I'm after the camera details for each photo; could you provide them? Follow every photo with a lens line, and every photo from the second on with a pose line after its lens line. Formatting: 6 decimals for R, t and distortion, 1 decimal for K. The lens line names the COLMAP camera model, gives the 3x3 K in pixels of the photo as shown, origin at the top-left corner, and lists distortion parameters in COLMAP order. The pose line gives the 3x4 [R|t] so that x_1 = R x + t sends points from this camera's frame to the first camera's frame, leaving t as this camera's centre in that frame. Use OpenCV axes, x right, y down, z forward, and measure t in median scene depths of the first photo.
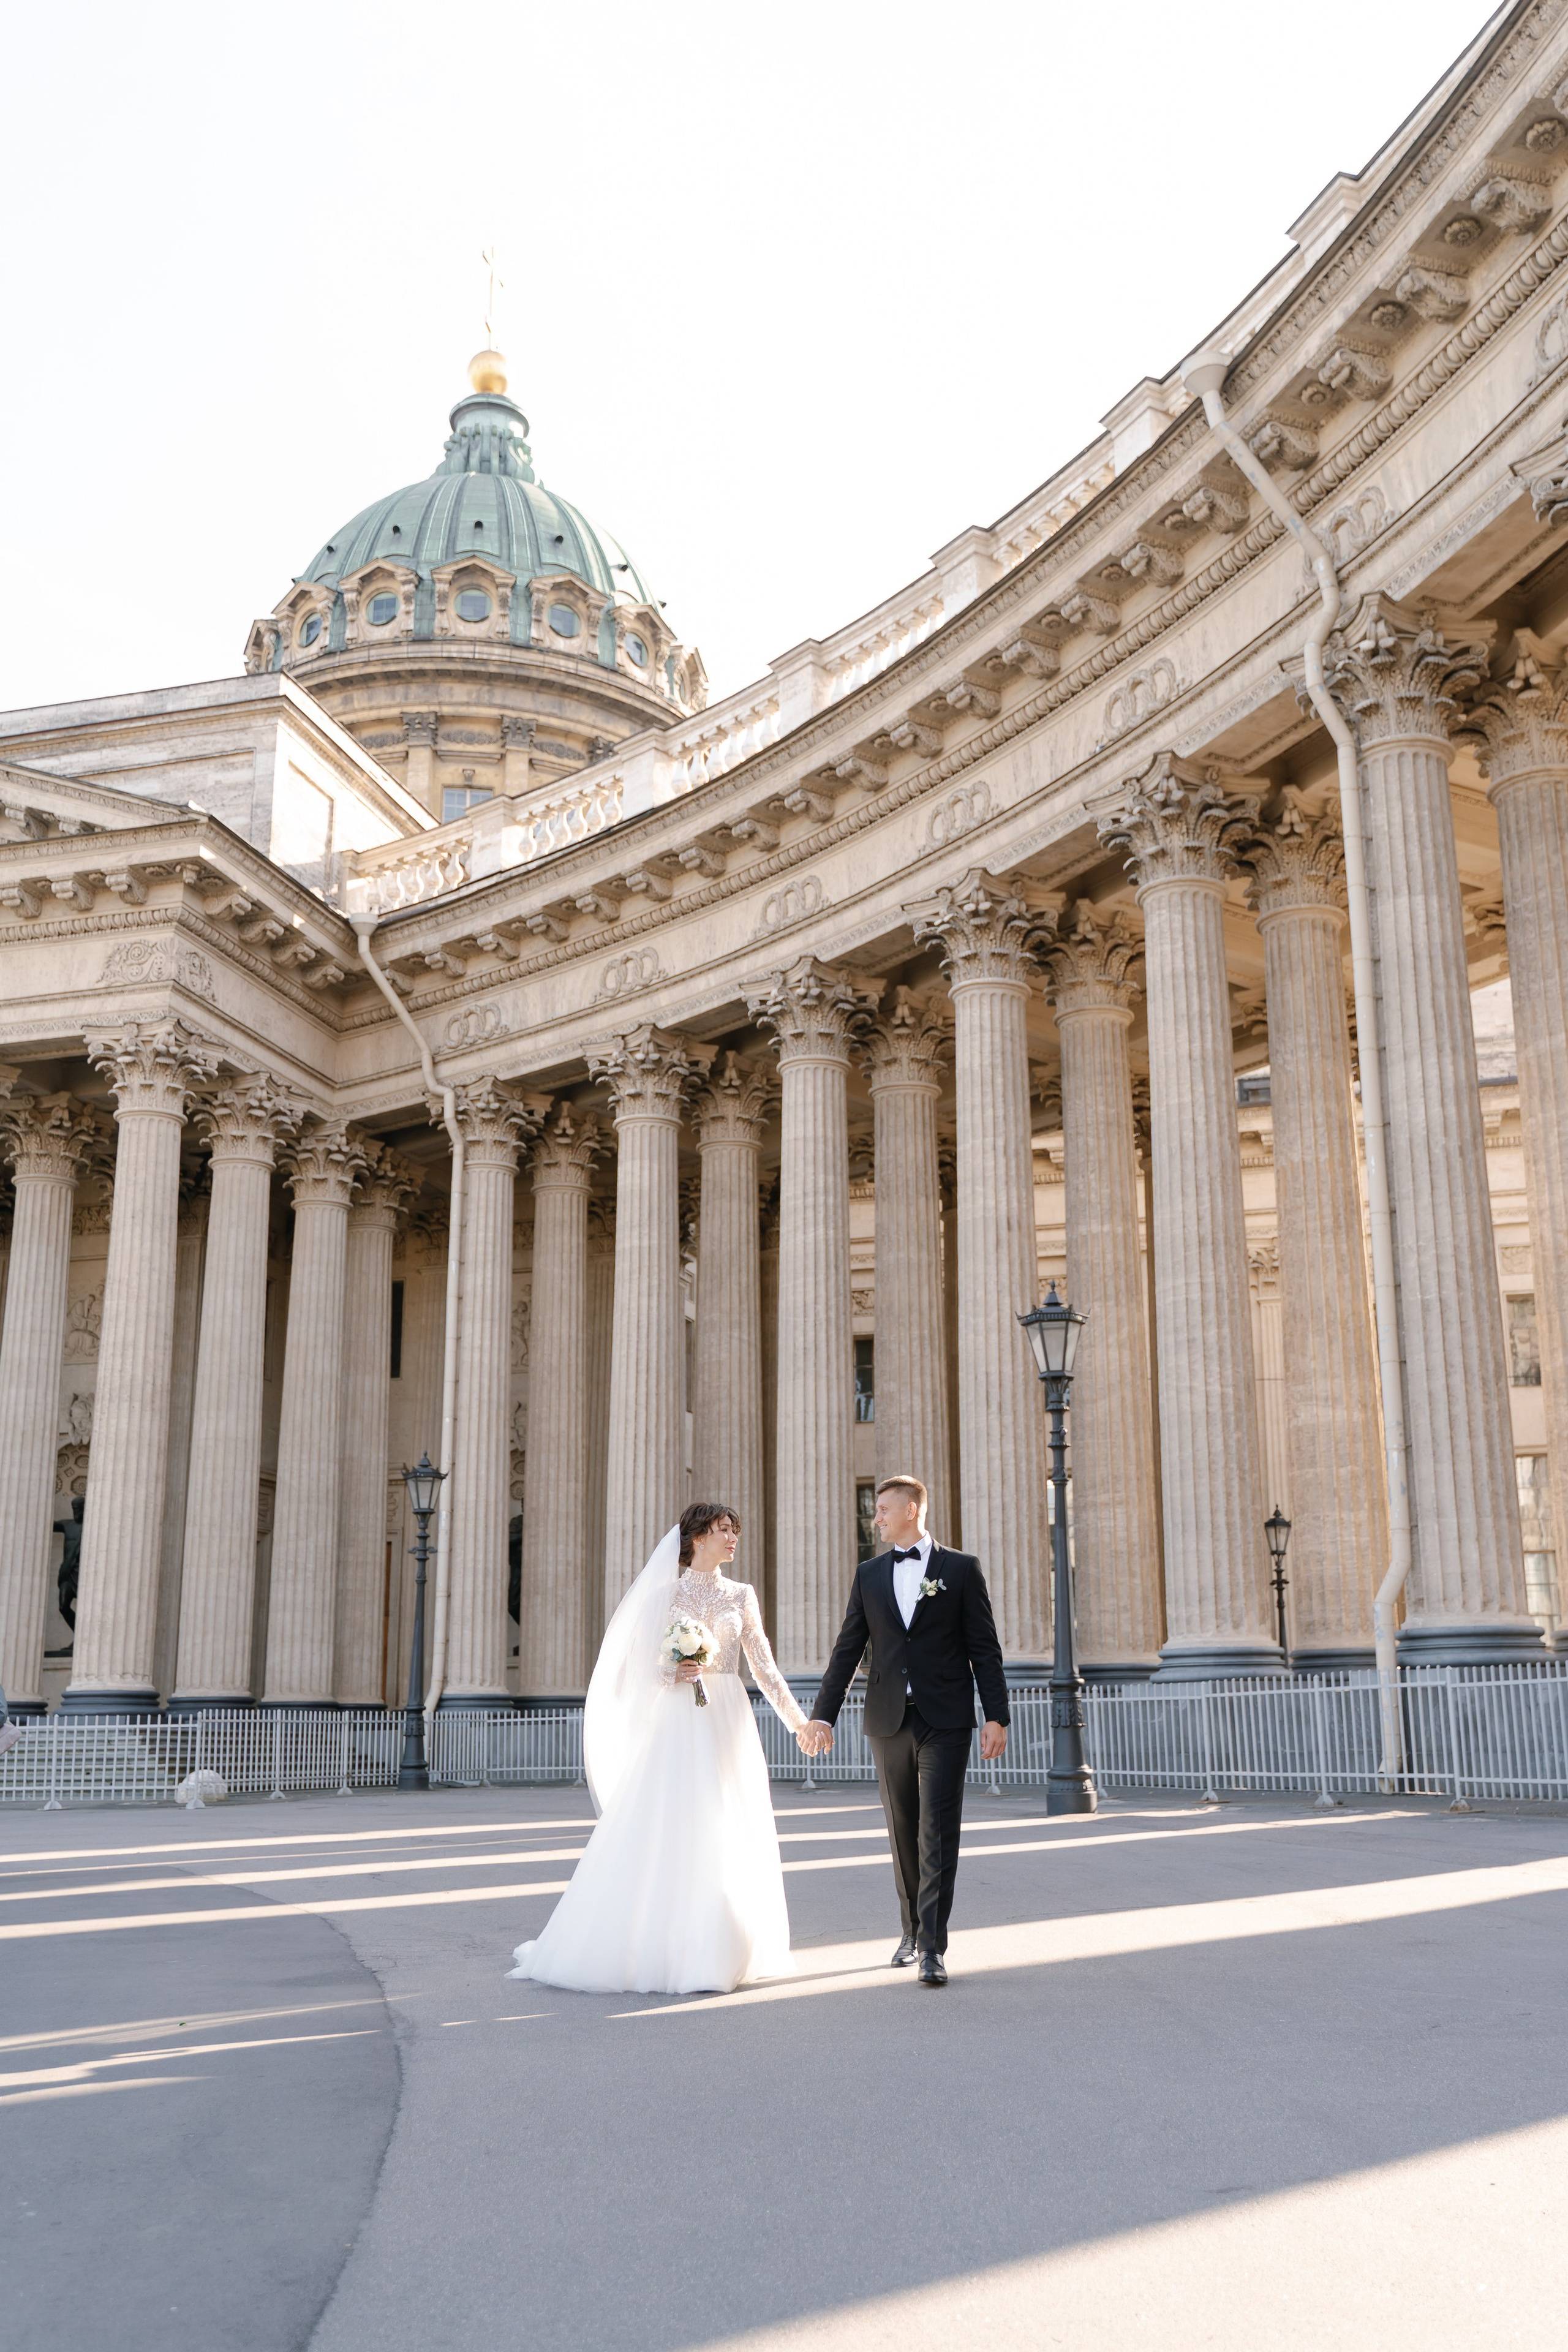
lens RADIAL K [[2075.0, 0, 879.1], [0, 2075.0, 1246.7], [0, 0, 1]] dist [-0.026880, 0.008061]
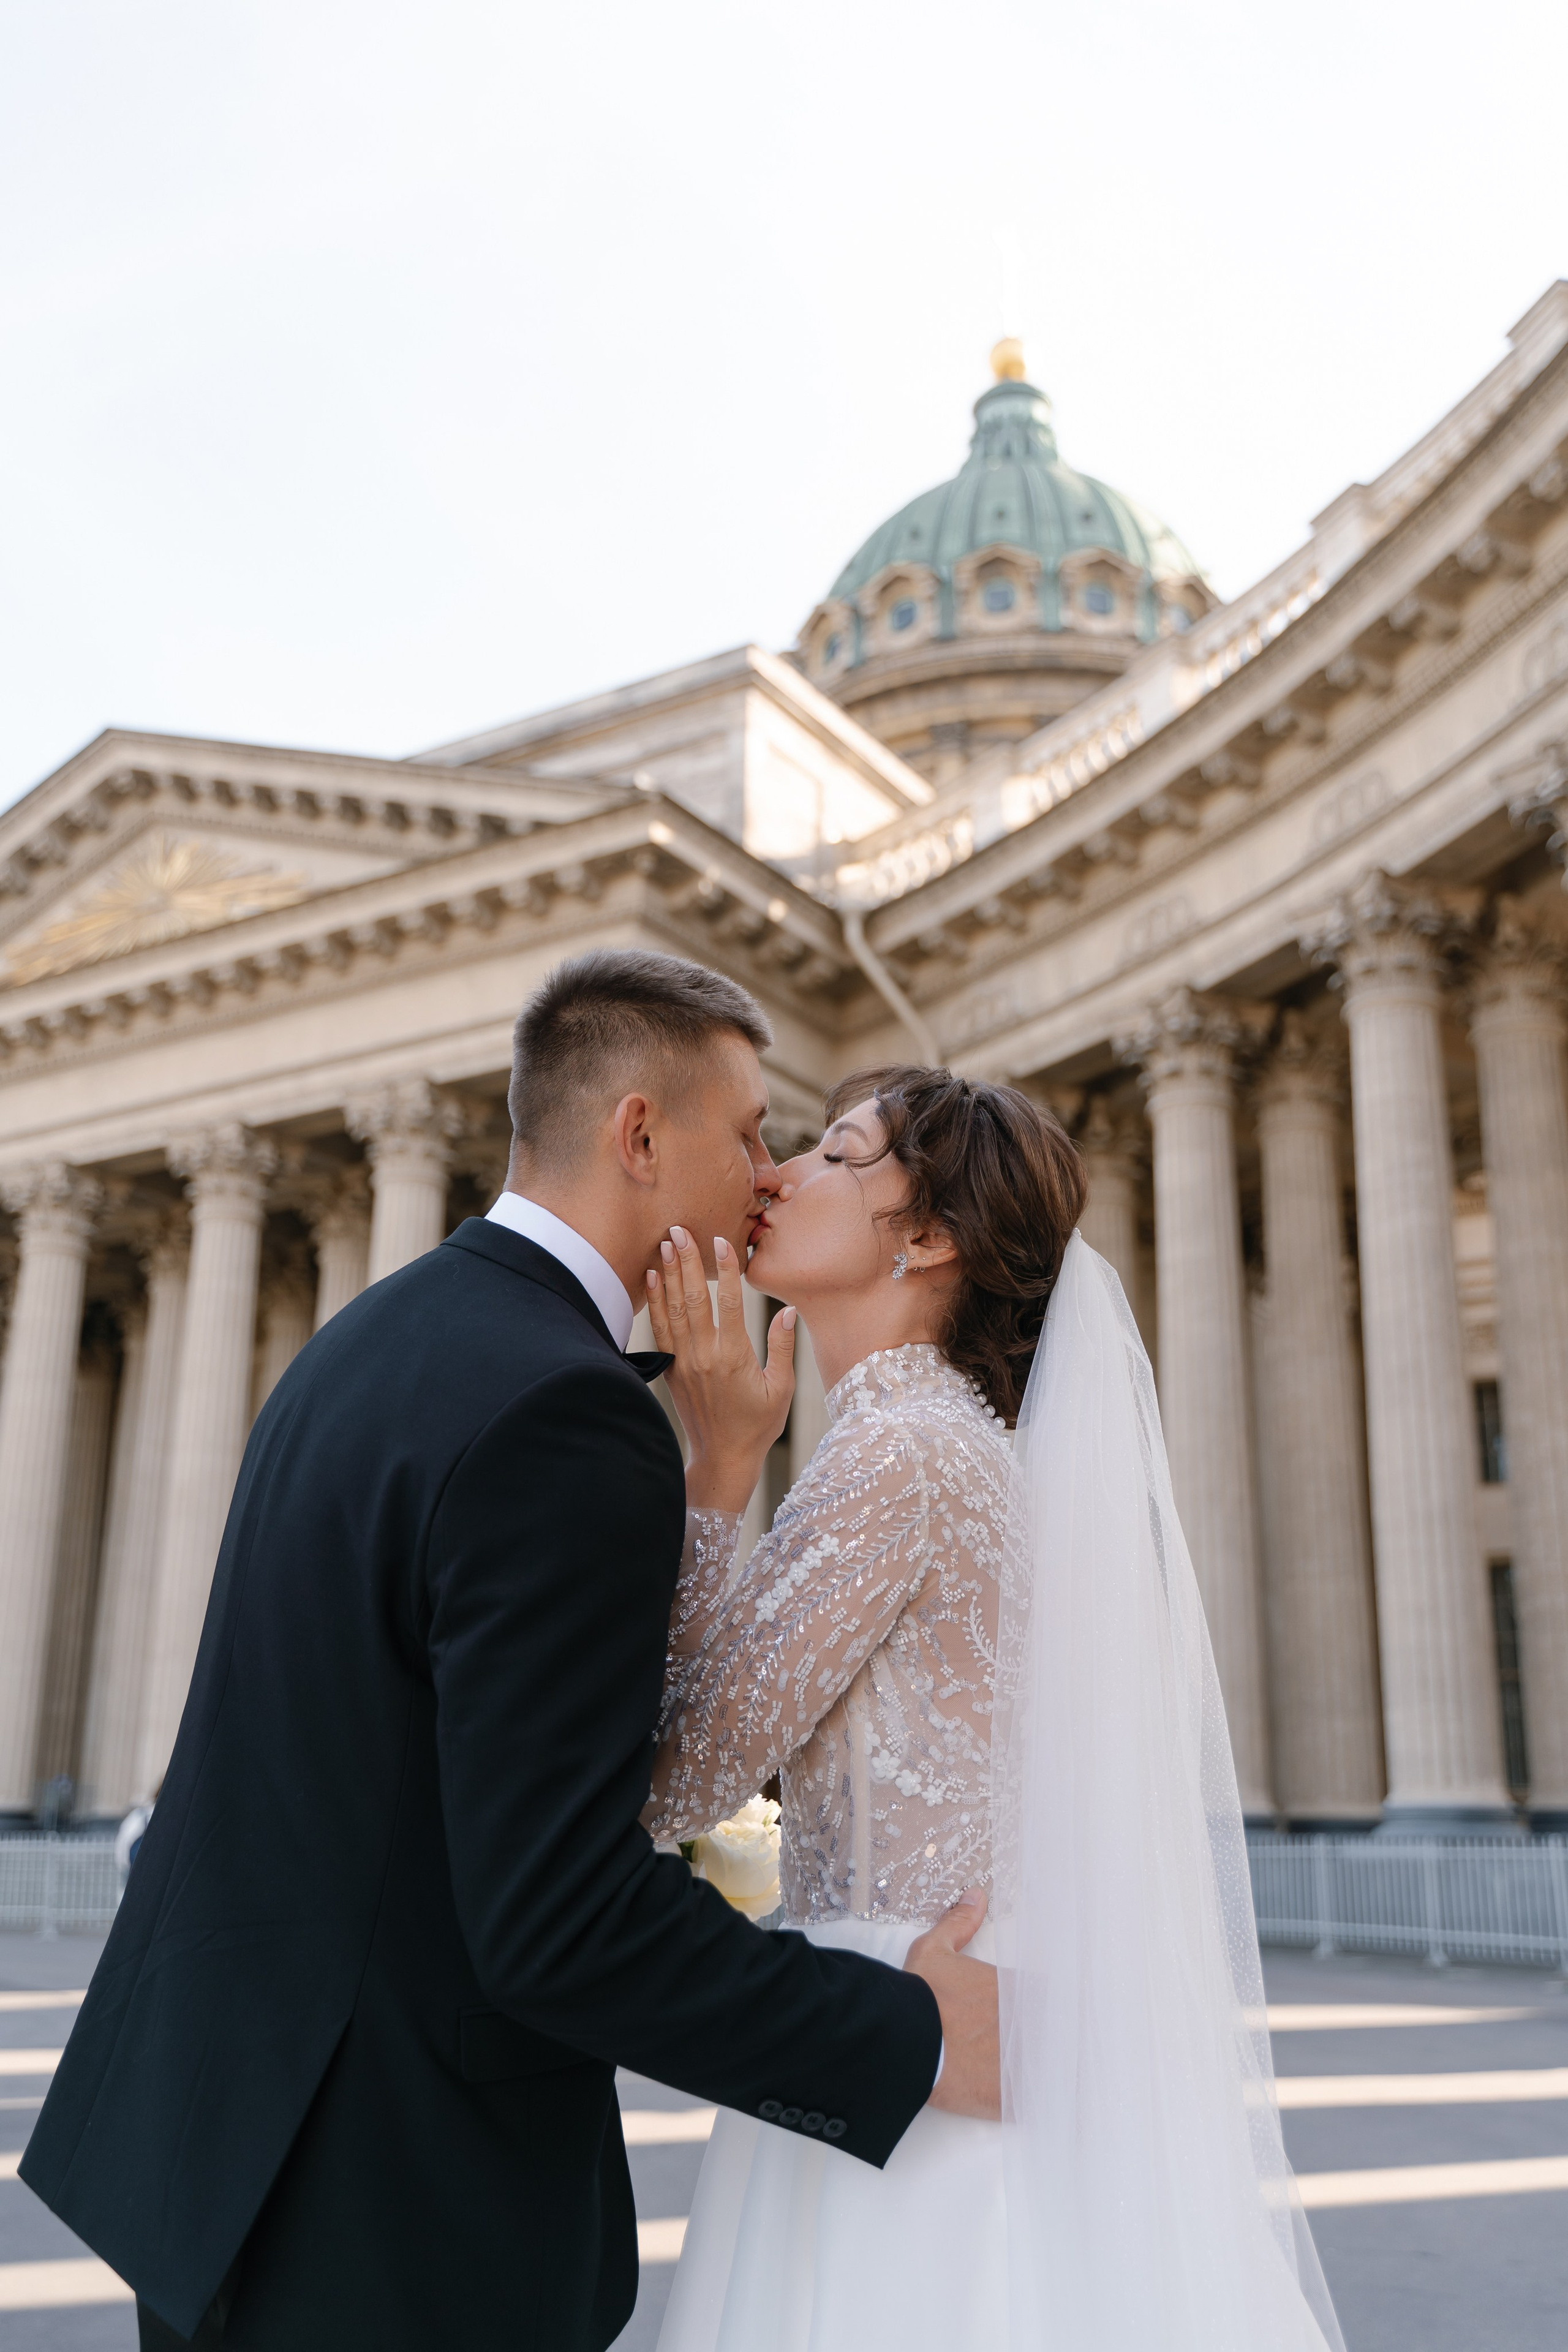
lens RADIAL K [[2155.7, 0, 806.0], [0, 2155.7, 1199.3], [0, 0, 1]] dist [-0.007240, -0.001050]
pose [[0.946504, -0.066521, -0.315762, 0.009996], [0.047299, 0.996552, -0.068163, 0.027552], [0.319208, 0.049582, 0.946387, 0.158696]]
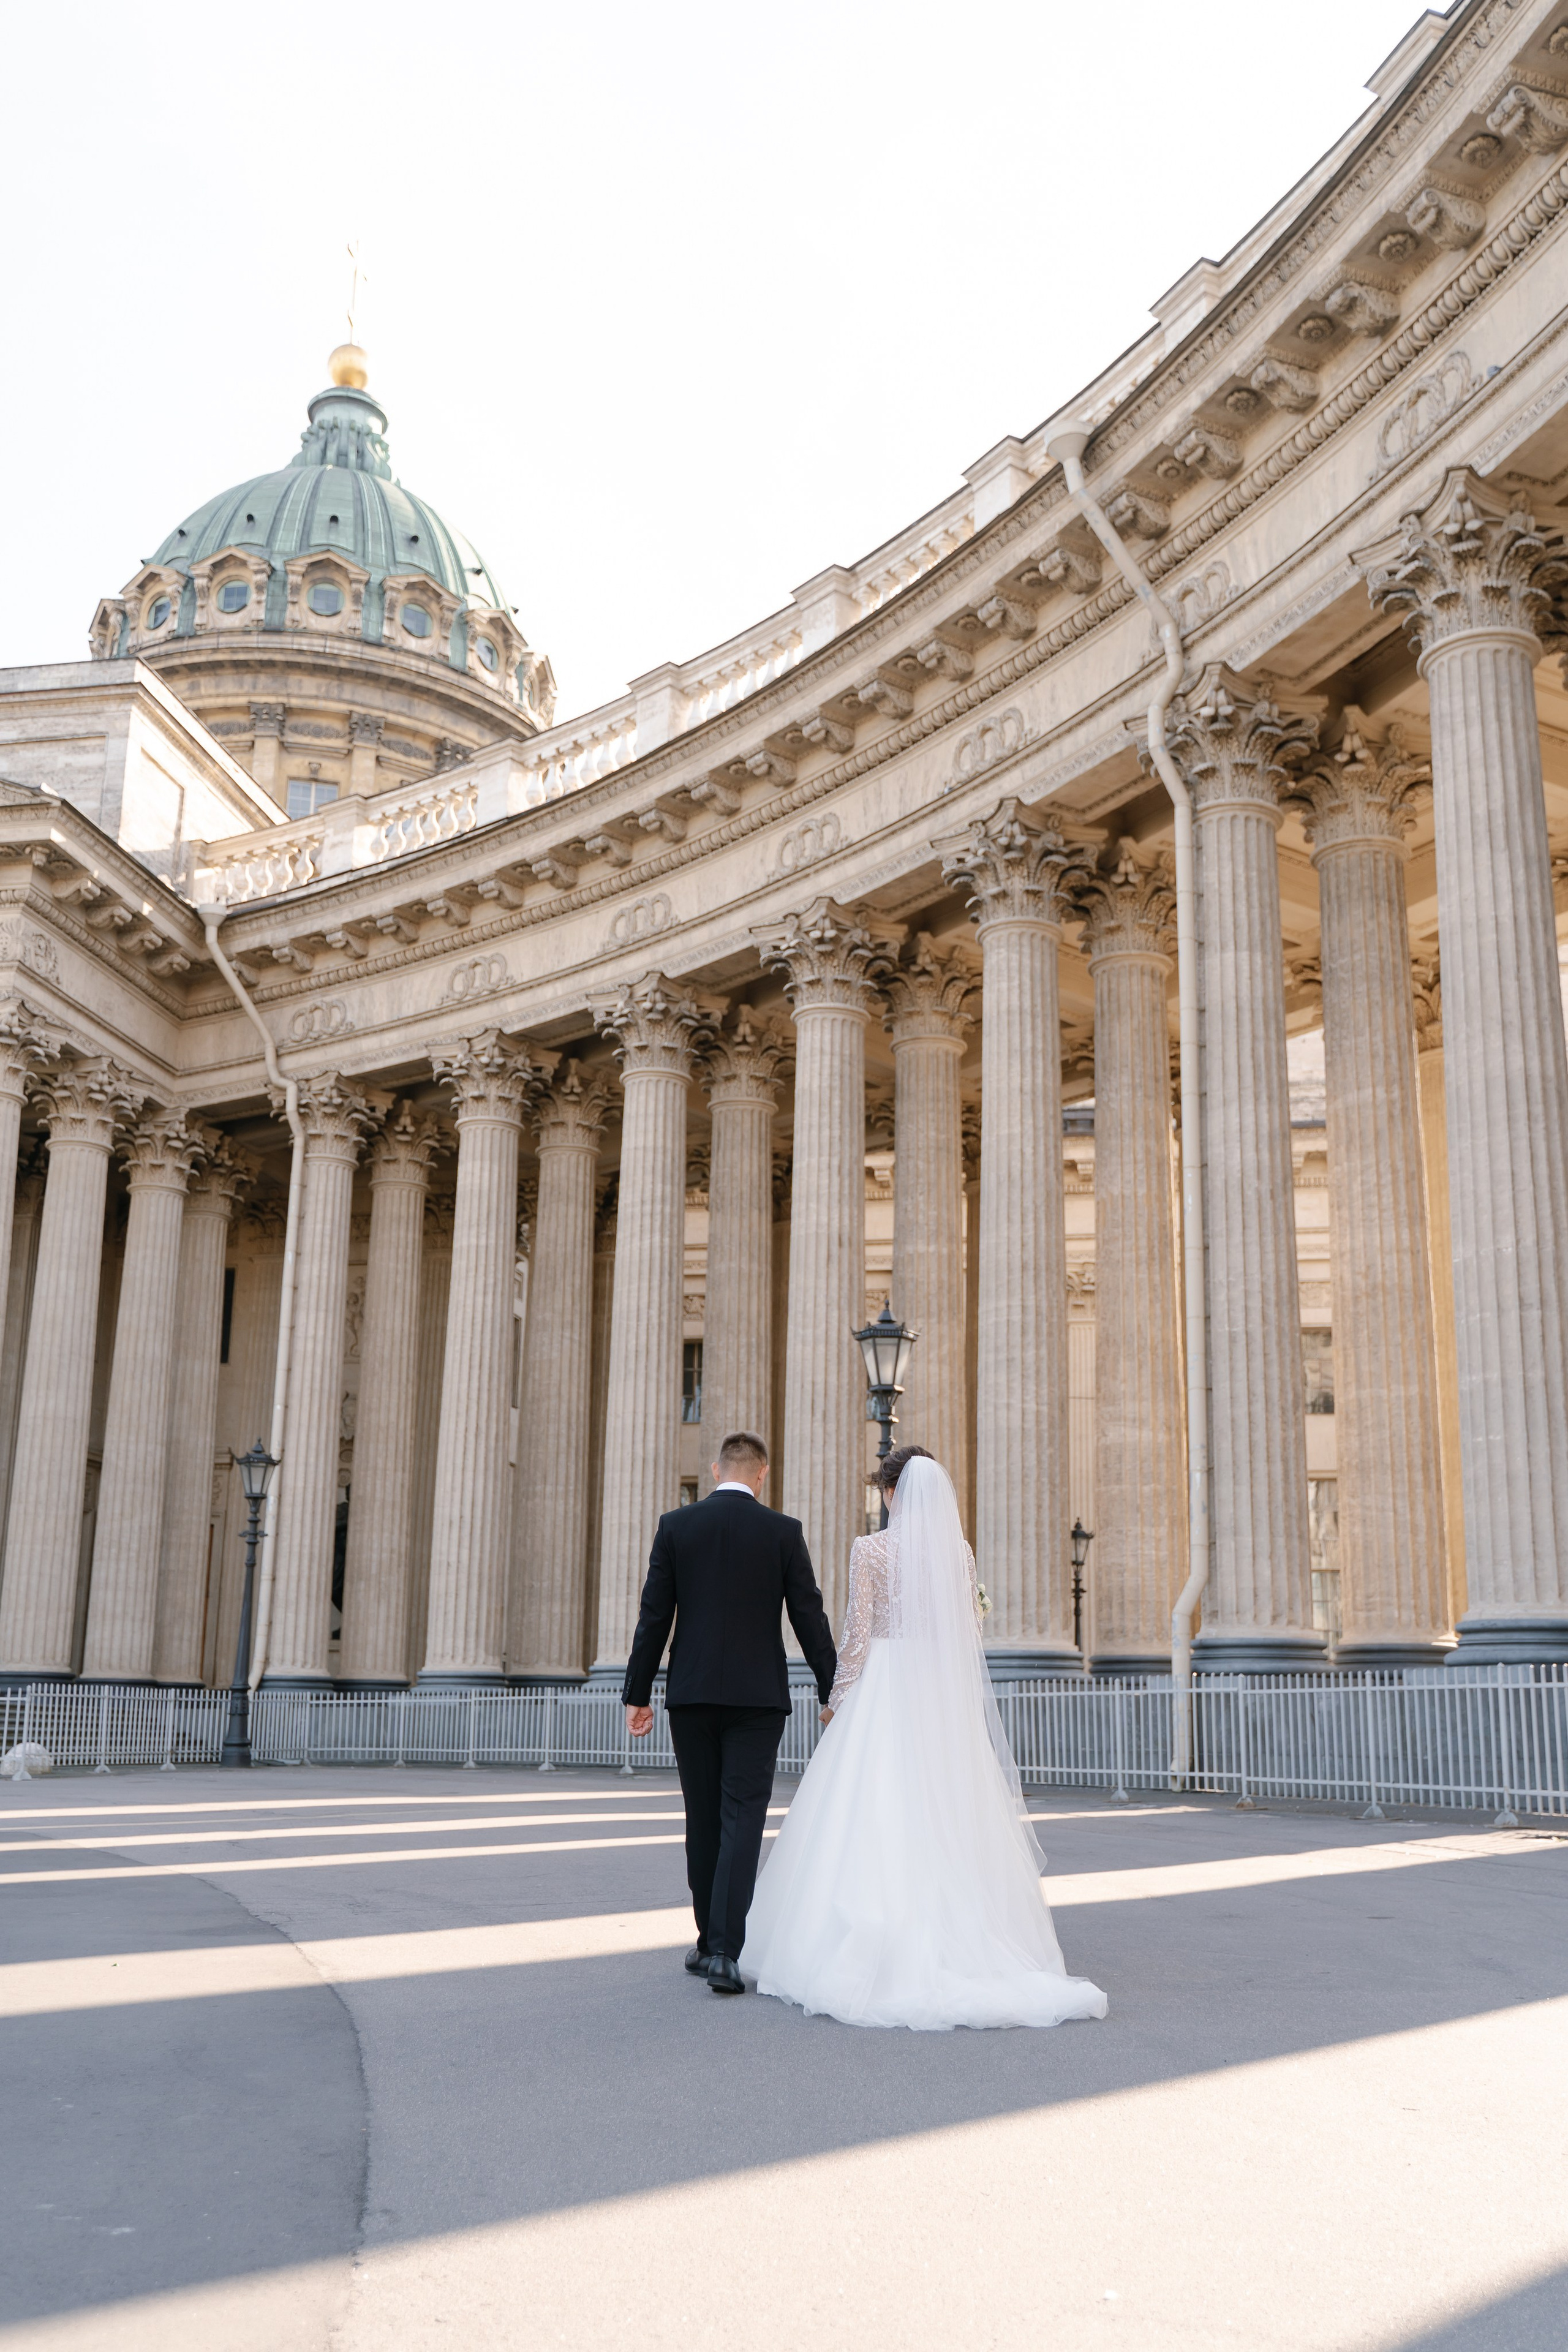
lens RADIAL K [[2024.9, 0, 873.1], [0, 2024.9, 1300.1], [0, 0, 1]] dist [-0.036510, 0.015652]
pose [[0.995040, 0.041719, 0.090301, -0.009796], [-0.043768, 0.998825, 0.020829, -0.002606], [-0.089326, -0.024678, 0.995697, -0.013306]]
